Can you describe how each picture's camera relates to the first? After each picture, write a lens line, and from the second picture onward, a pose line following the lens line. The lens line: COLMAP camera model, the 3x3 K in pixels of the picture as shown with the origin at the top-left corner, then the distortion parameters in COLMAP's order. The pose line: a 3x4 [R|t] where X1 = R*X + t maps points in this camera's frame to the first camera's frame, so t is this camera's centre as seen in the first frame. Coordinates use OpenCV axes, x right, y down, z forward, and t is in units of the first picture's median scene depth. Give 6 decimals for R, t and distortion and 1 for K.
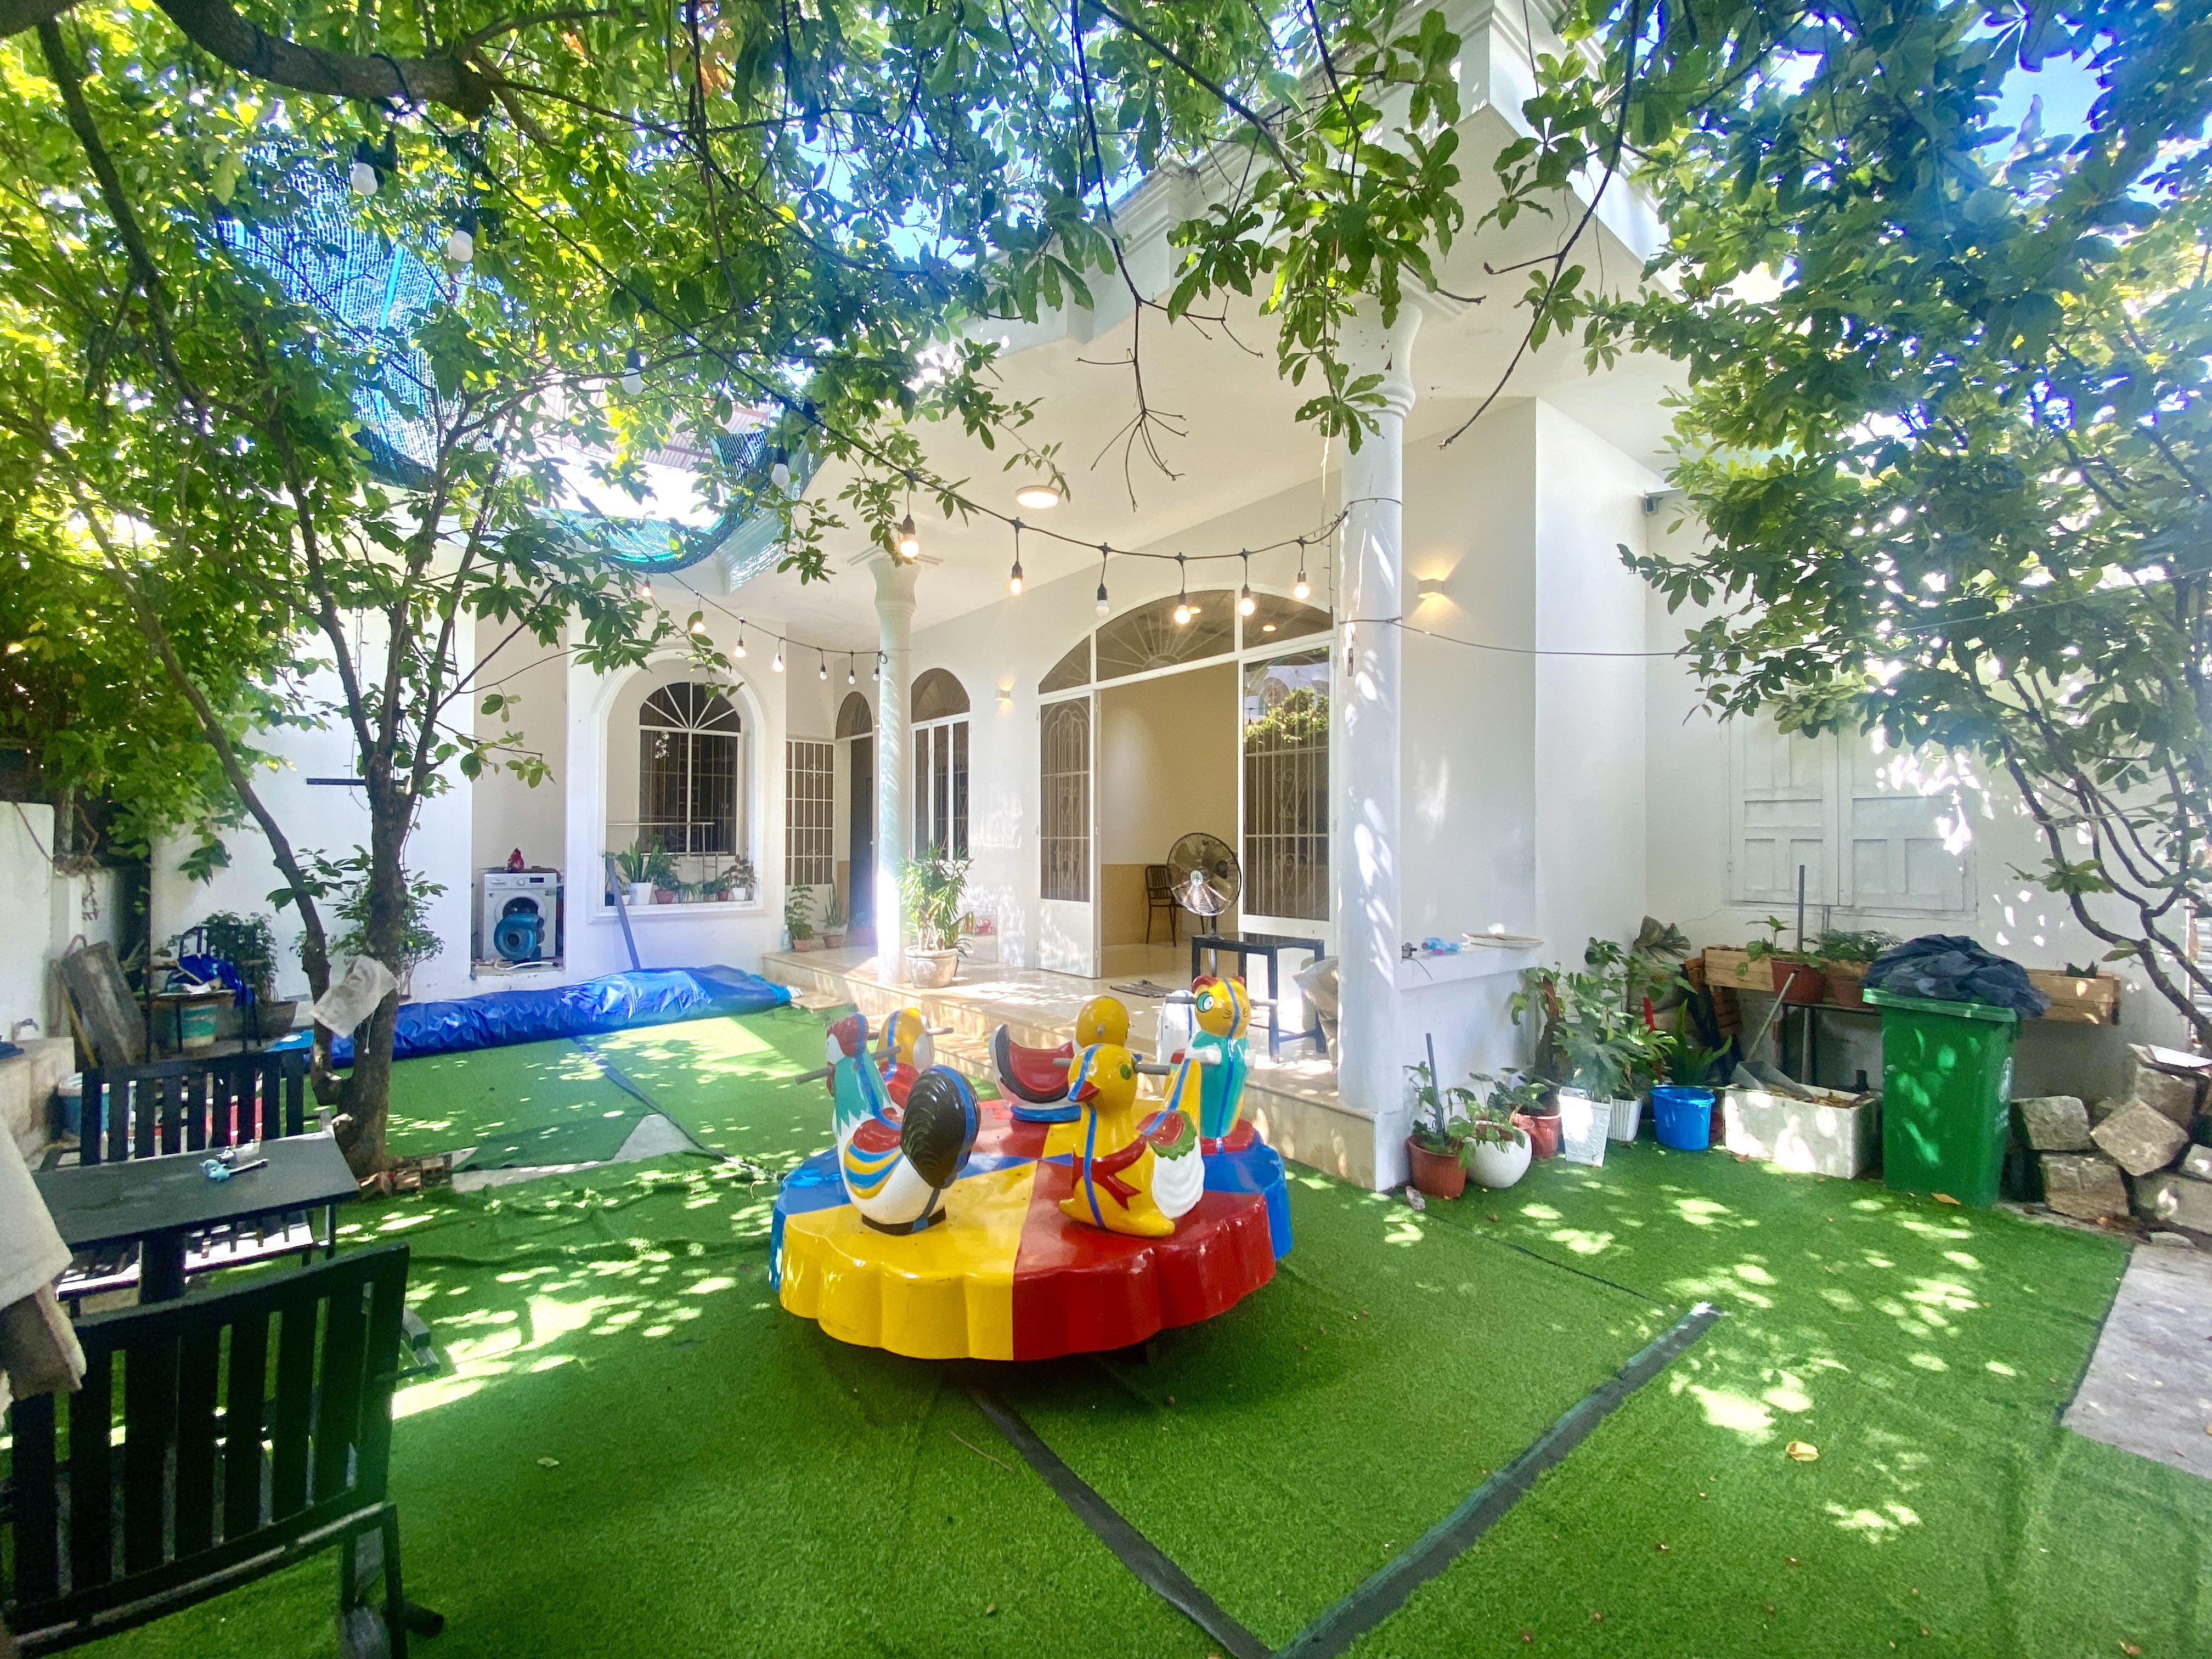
lens RADIAL K [[902.2, 0, 1096.1], [0, 902.2, 834.9], [0, 0, 1]] dist [-0.003138, -0.000688]
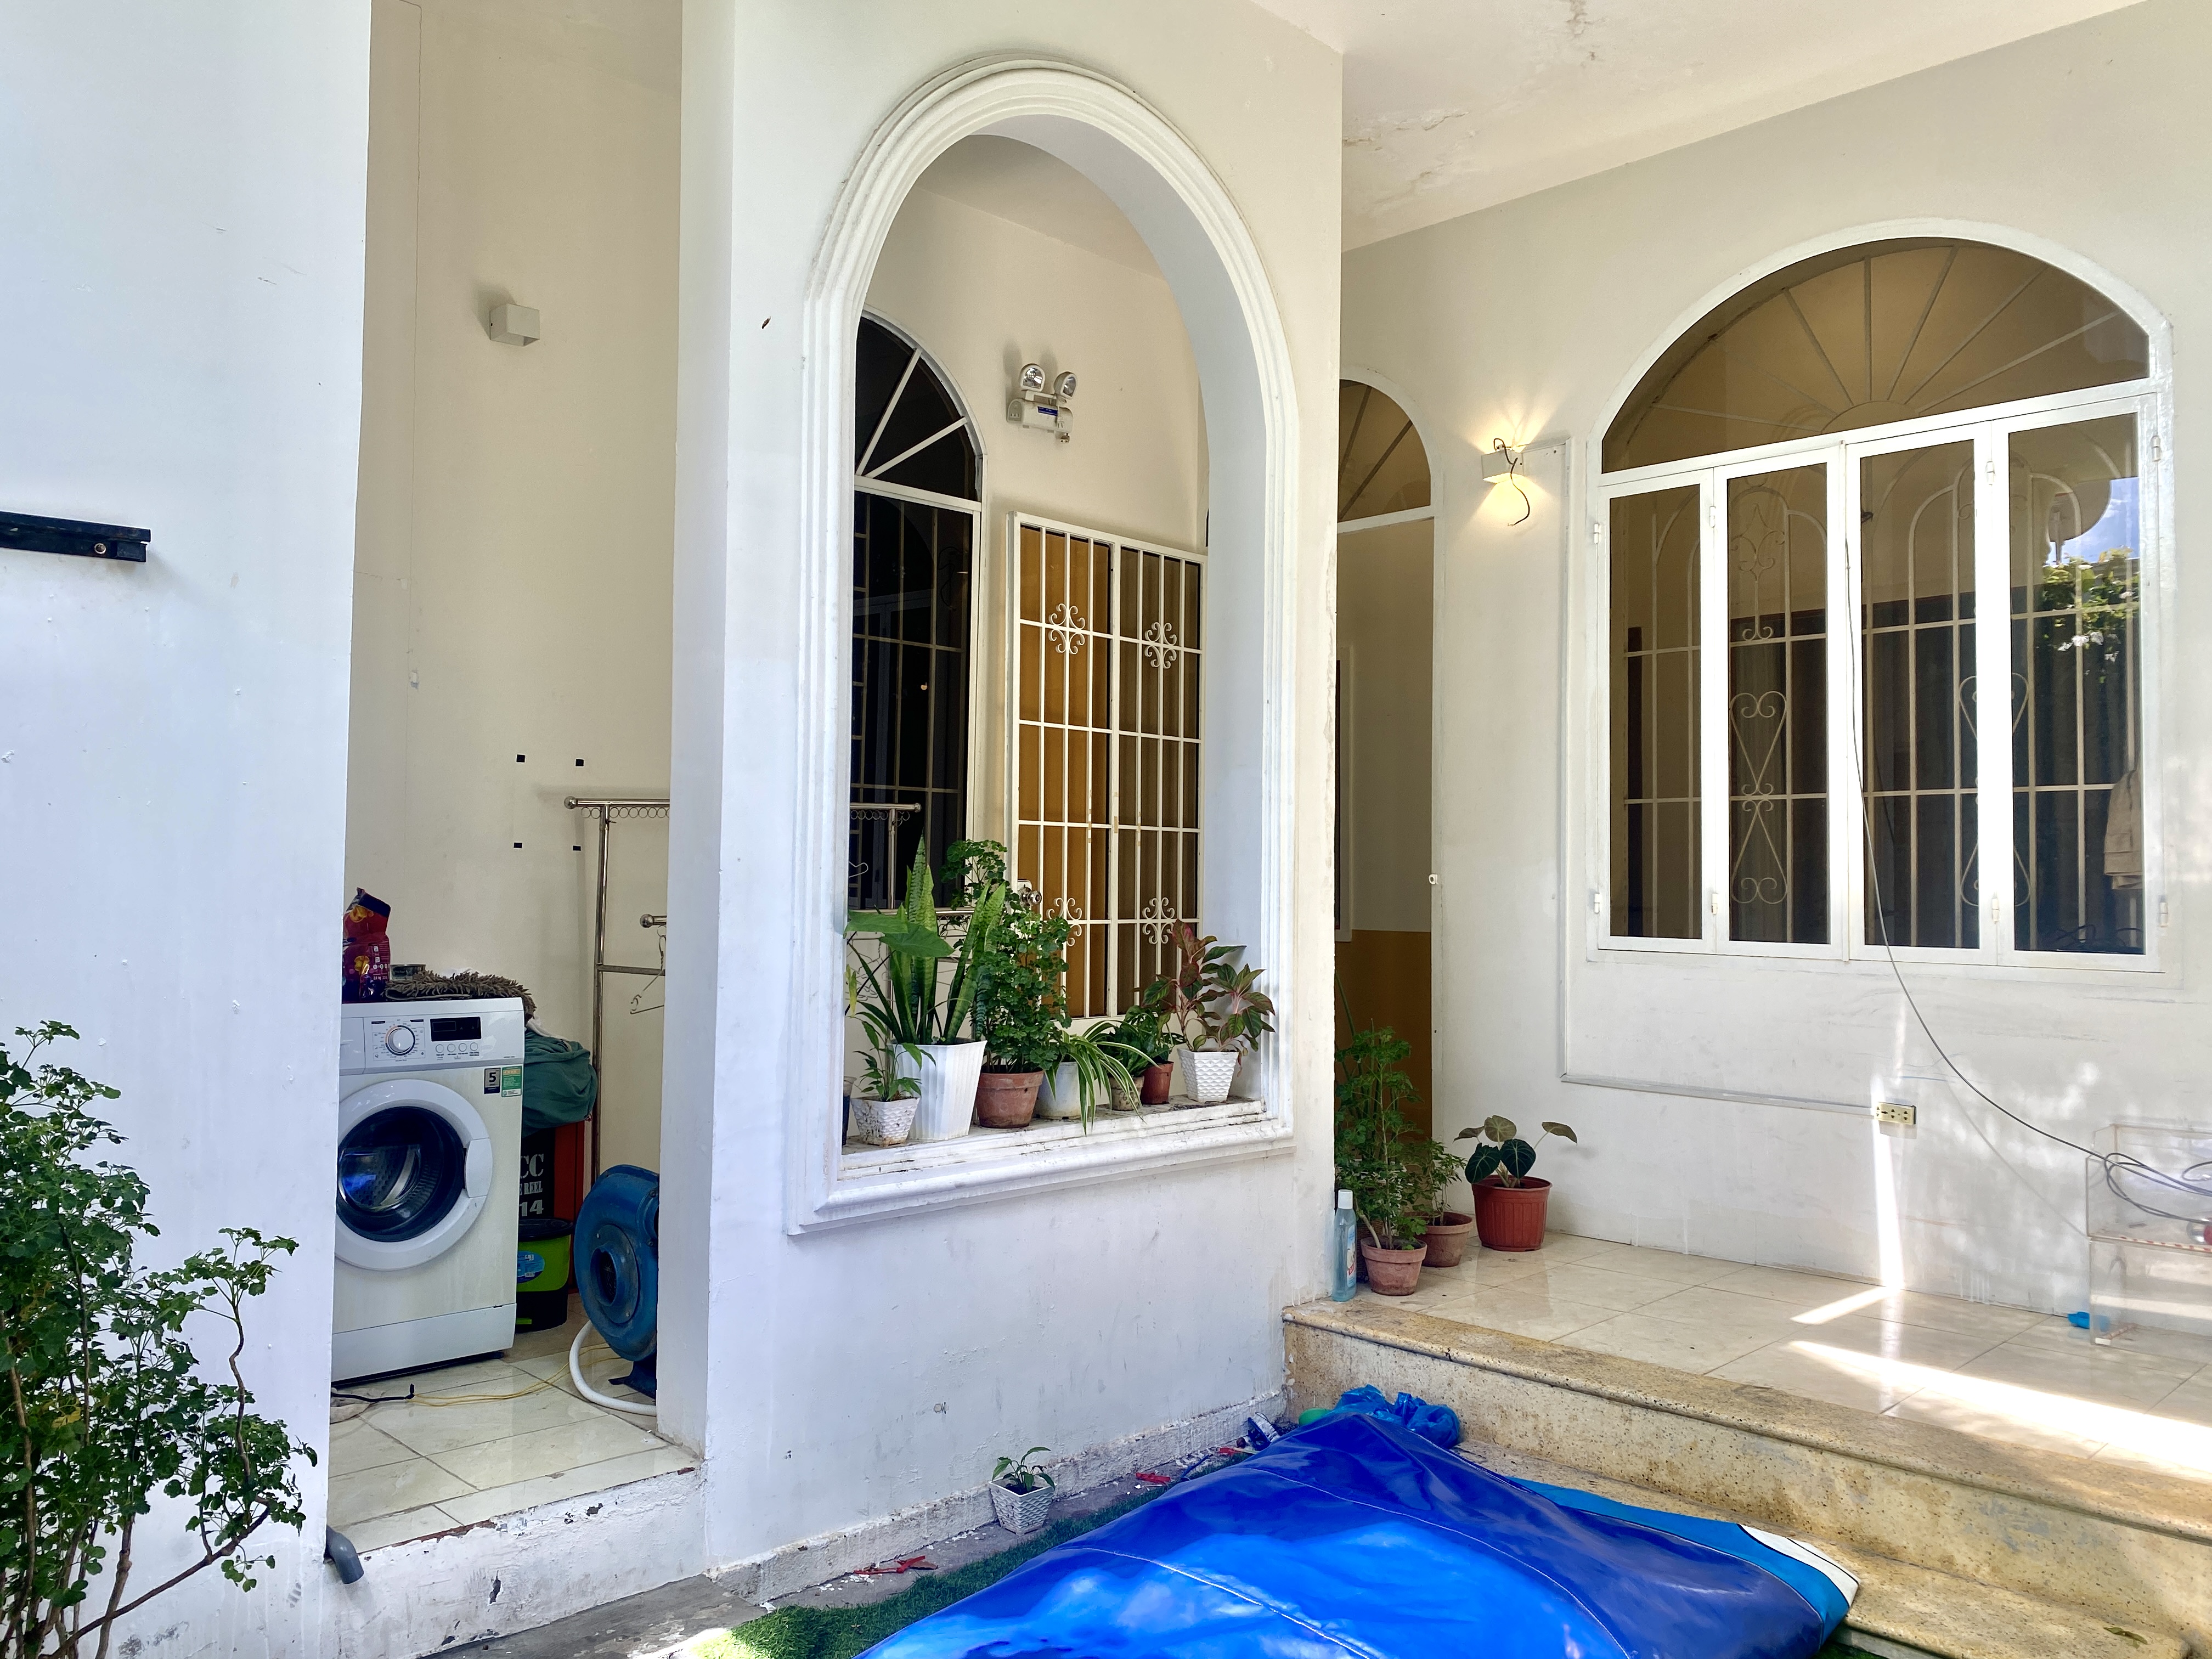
lens RADIAL K [[1677.6, 0, 1105.0], [0, 1677.6, 831.3], [0, 0, 1]] dist [0.013306, 0.003882]
pose [[0.994918, 0.015799, 0.099440, -0.538223], [-0.012805, 0.999448, -0.030671, 0.014123], [-0.099870, 0.029241, 0.994571, 0.617562]]
